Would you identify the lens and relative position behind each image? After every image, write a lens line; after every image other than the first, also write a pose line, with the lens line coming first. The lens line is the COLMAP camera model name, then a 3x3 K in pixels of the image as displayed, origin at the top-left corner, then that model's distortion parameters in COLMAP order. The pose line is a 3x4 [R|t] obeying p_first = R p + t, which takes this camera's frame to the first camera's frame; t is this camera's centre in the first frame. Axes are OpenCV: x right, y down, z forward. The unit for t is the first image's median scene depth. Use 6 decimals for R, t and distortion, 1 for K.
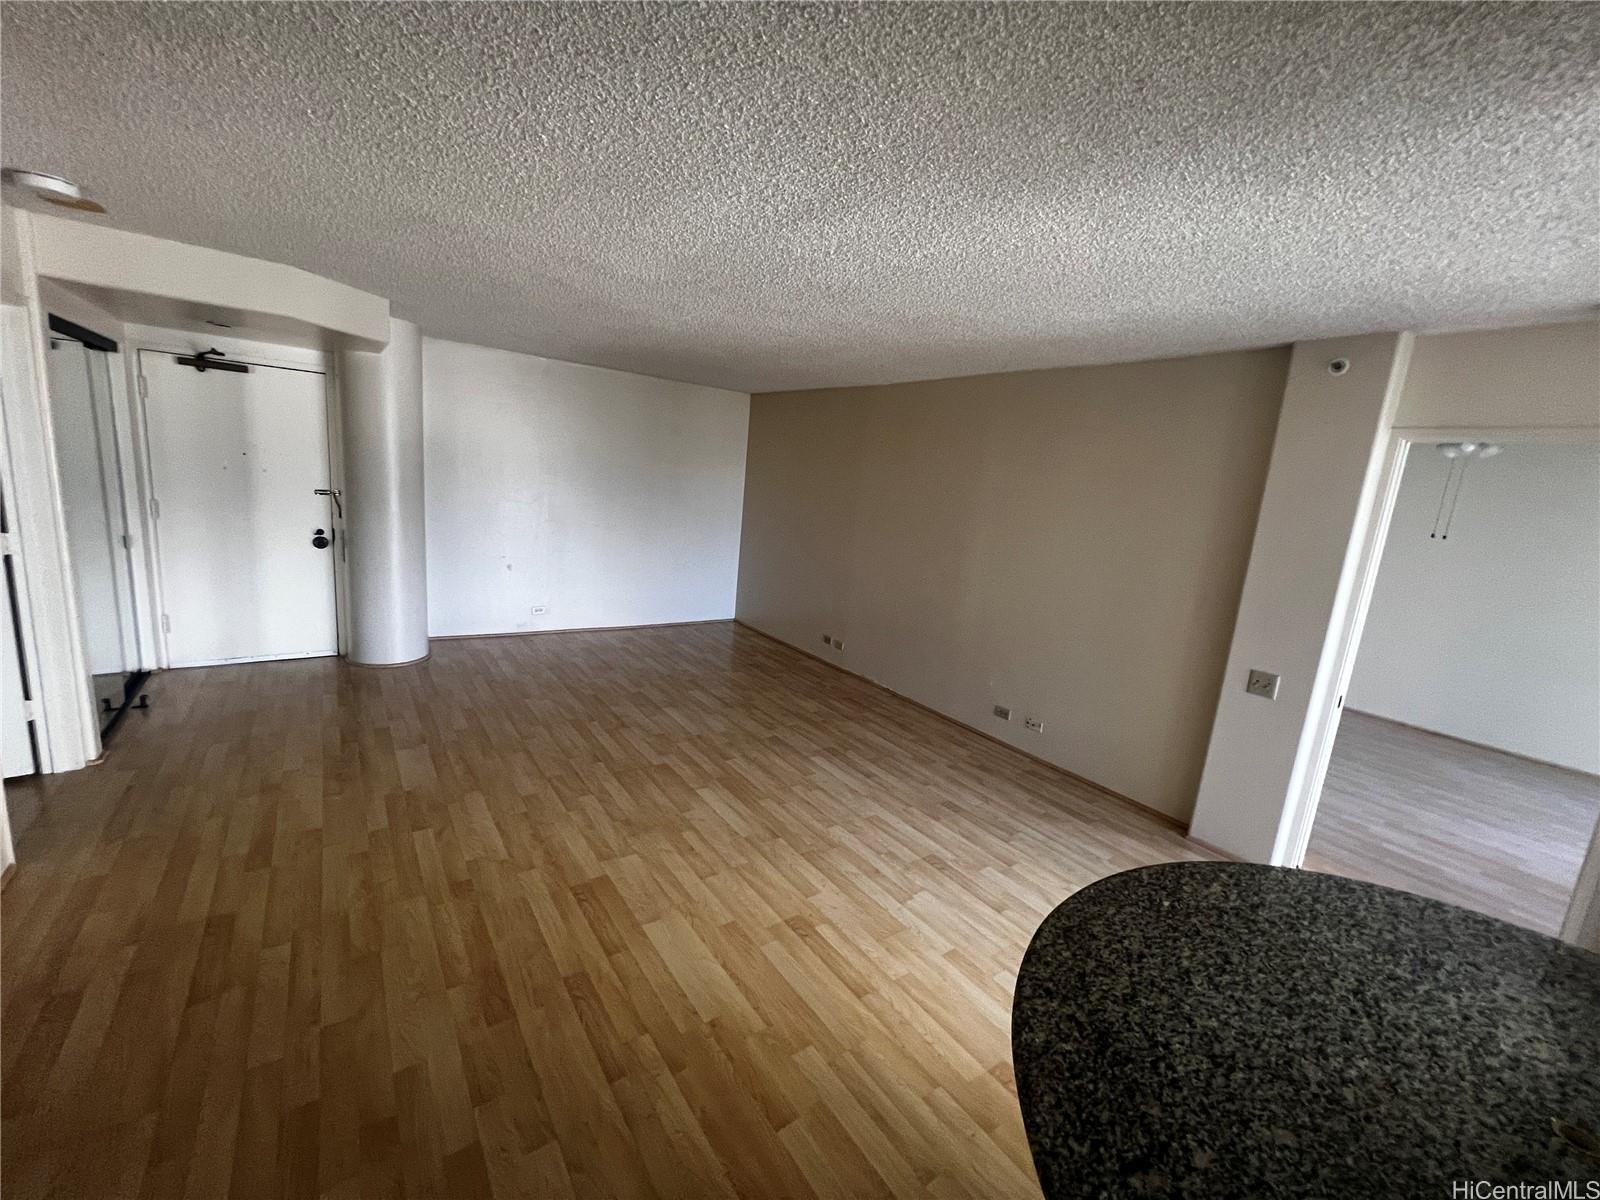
lens RADIAL K [[640.2, 0, 798.0], [0, 640.2, 601.7], [0, 0, 1]] dist [-0.004940, 0.001117]
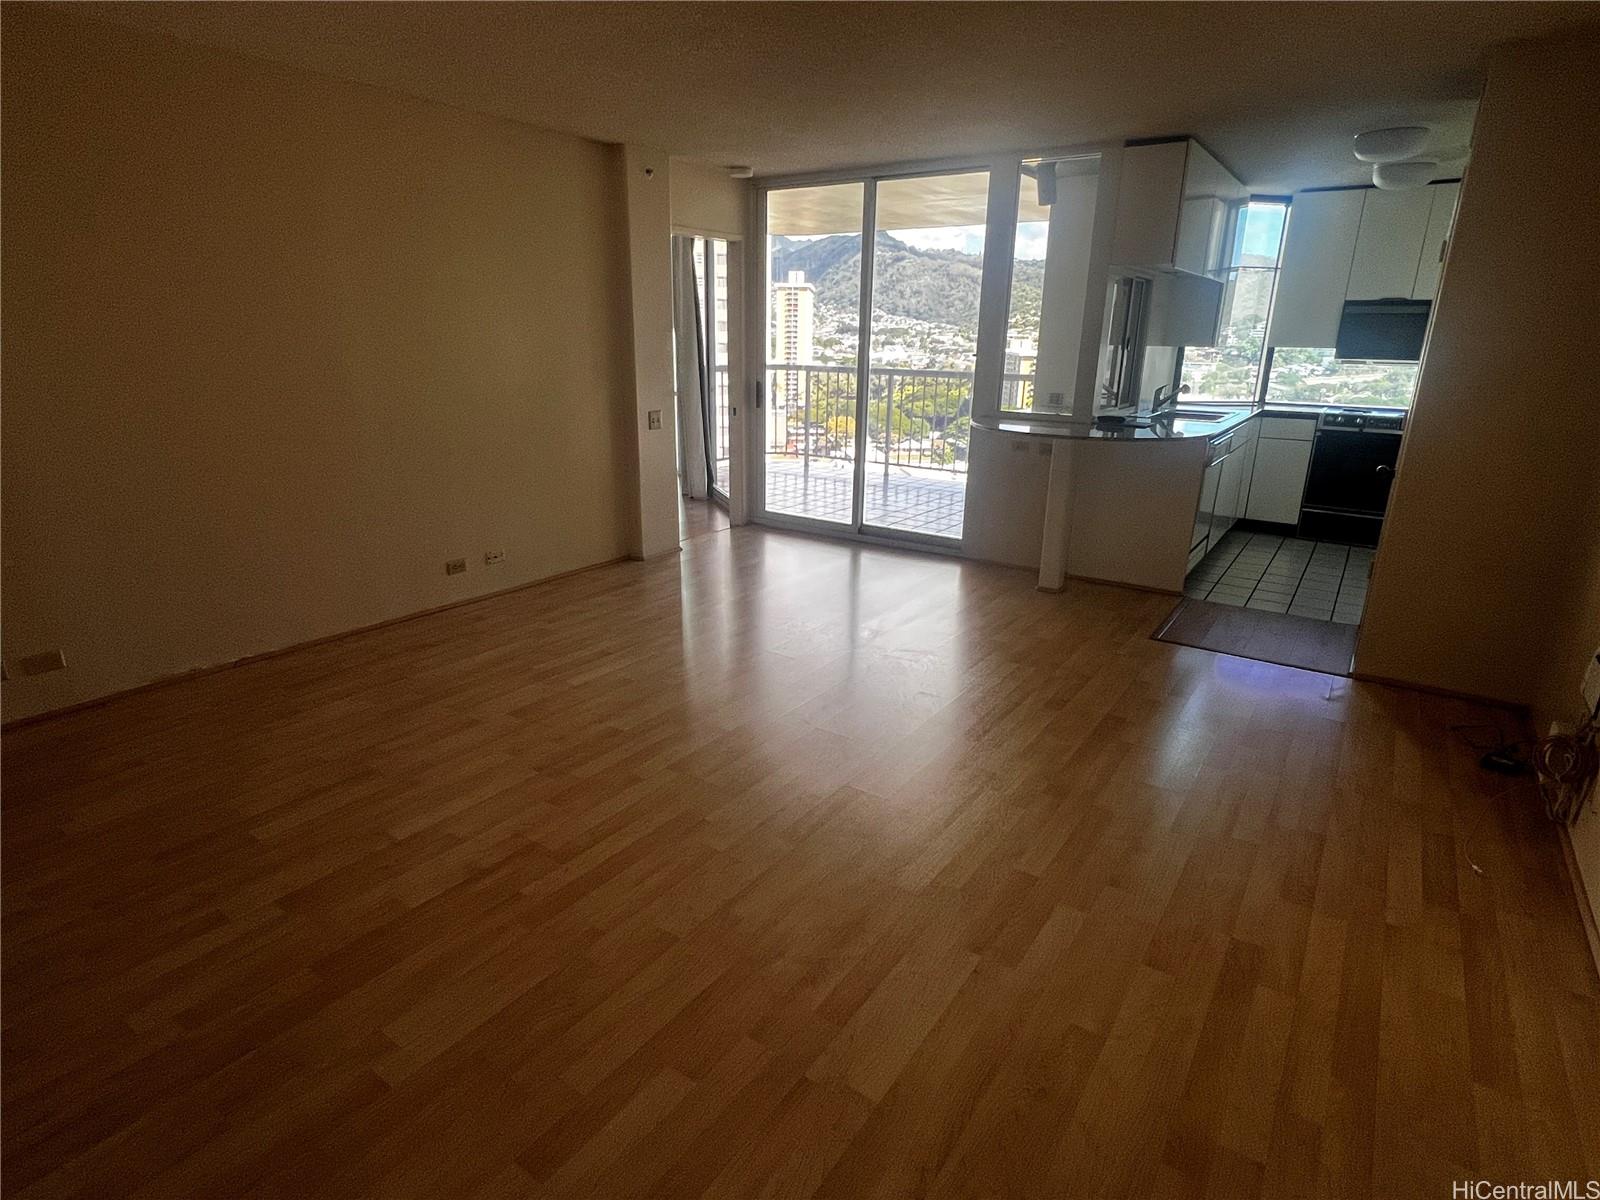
lens RADIAL K [[840.8, 0, 792.9], [0, 840.8, 607.5], [0, 0, 1]] dist [-0.003462, -0.002014]
pose [[-0.326629, -0.377387, 0.866541, -0.814299], [0.138457, 0.887830, 0.438848, -0.199317], [-0.934956, 0.263319, -0.237739, 0.963273]]
